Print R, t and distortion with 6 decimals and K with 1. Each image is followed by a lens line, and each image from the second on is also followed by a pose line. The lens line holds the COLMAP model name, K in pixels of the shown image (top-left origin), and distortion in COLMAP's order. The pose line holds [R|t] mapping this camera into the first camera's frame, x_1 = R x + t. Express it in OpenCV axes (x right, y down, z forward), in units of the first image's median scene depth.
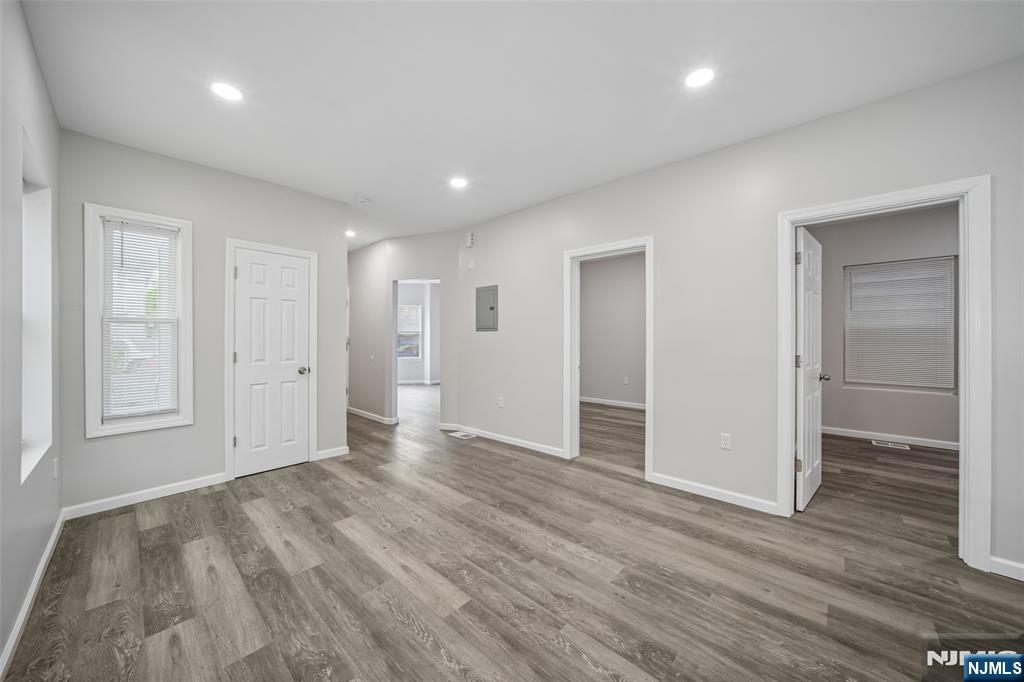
lens RADIAL K [[367.1, 0, 512.6], [0, 367.1, 339.4], [0, 0, 1]] dist [-0.014279, 0.000545]
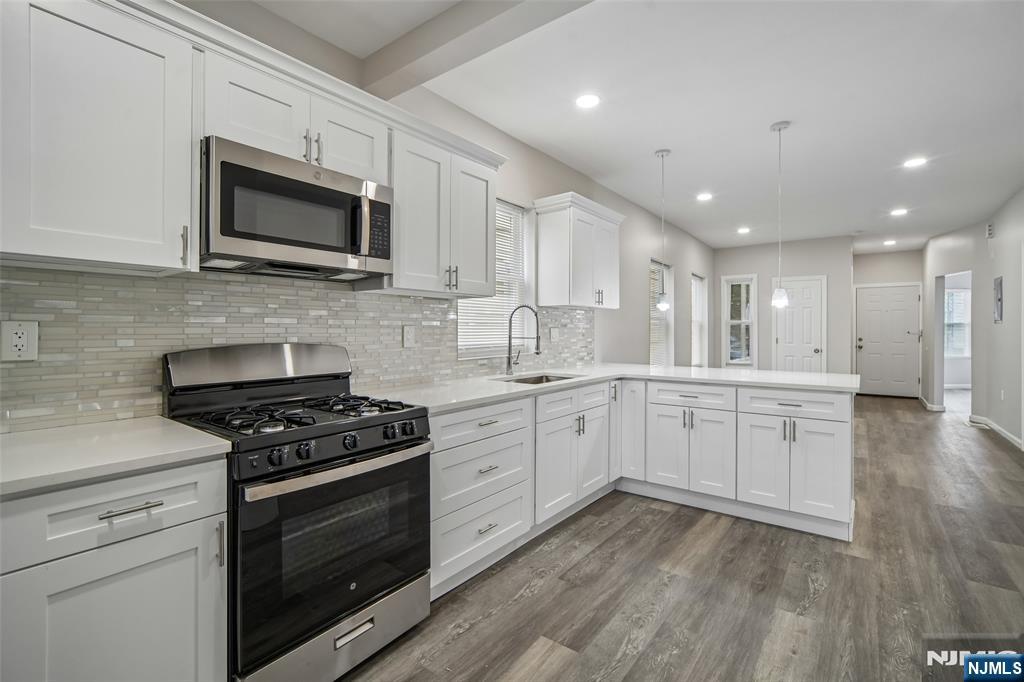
lens RADIAL K [[464.1, 0, 510.0], [0, 464.1, 332.2], [0, 0, 1]] dist [-0.007027, 0.001490]
pose [[0.086892, 0.002109, -0.996215, 2.275632], [-0.003036, 0.999994, 0.001852, 0.009067], [0.996213, 0.002863, 0.086898, -0.884504]]
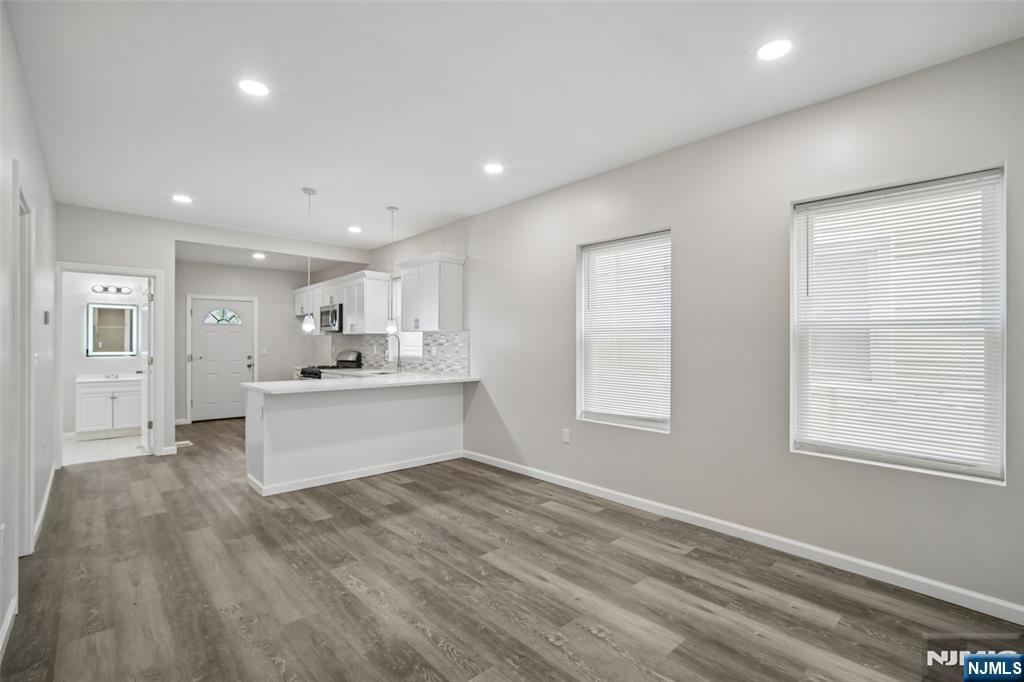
lens RADIAL K [[462.4, 0, 507.0], [0, 462.4, 345.1], [0, 0, 1]] dist [-0.003721, 0.001273]
pose [[-0.995265, -0.001284, 0.097193, -0.300848], [-0.001163, 0.999998, 0.001296, -0.014129], [-0.097194, 0.001176, -0.995265, 2.131891]]
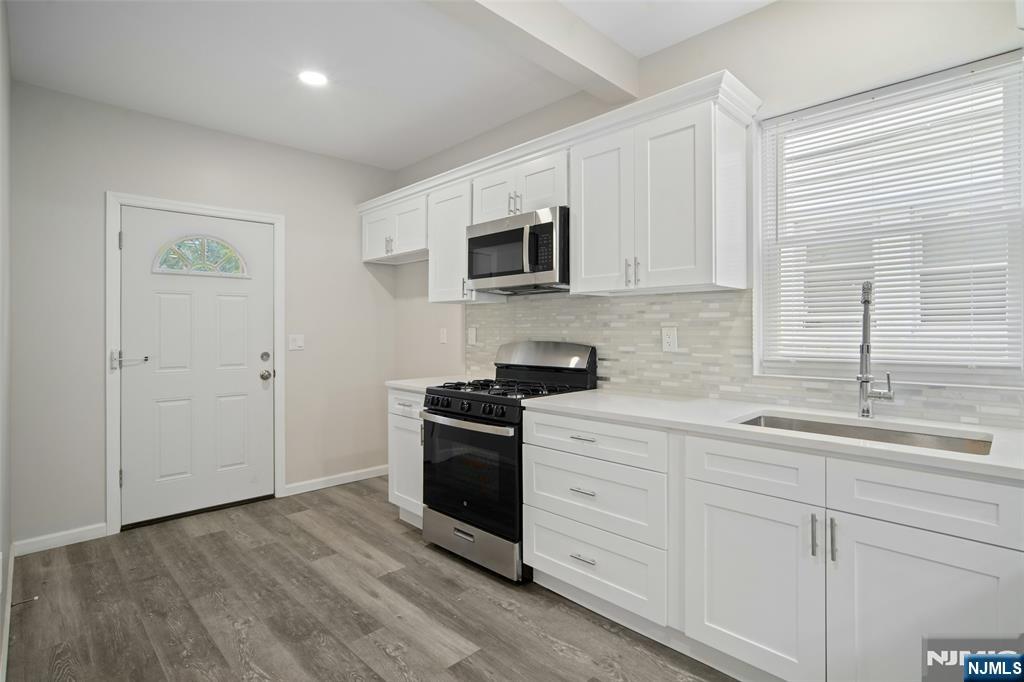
lens RADIAL K [[496.4, 0, 515.2], [0, 496.4, 331.9], [0, 0, 1]] dist [-0.011922, 0.000394]
pose [[-0.999142, -0.002588, 0.041341, 1.283037], [-0.002357, 0.999981, 0.005648, 0.000144], [-0.041355, 0.005546, -0.999129, 0.179614]]
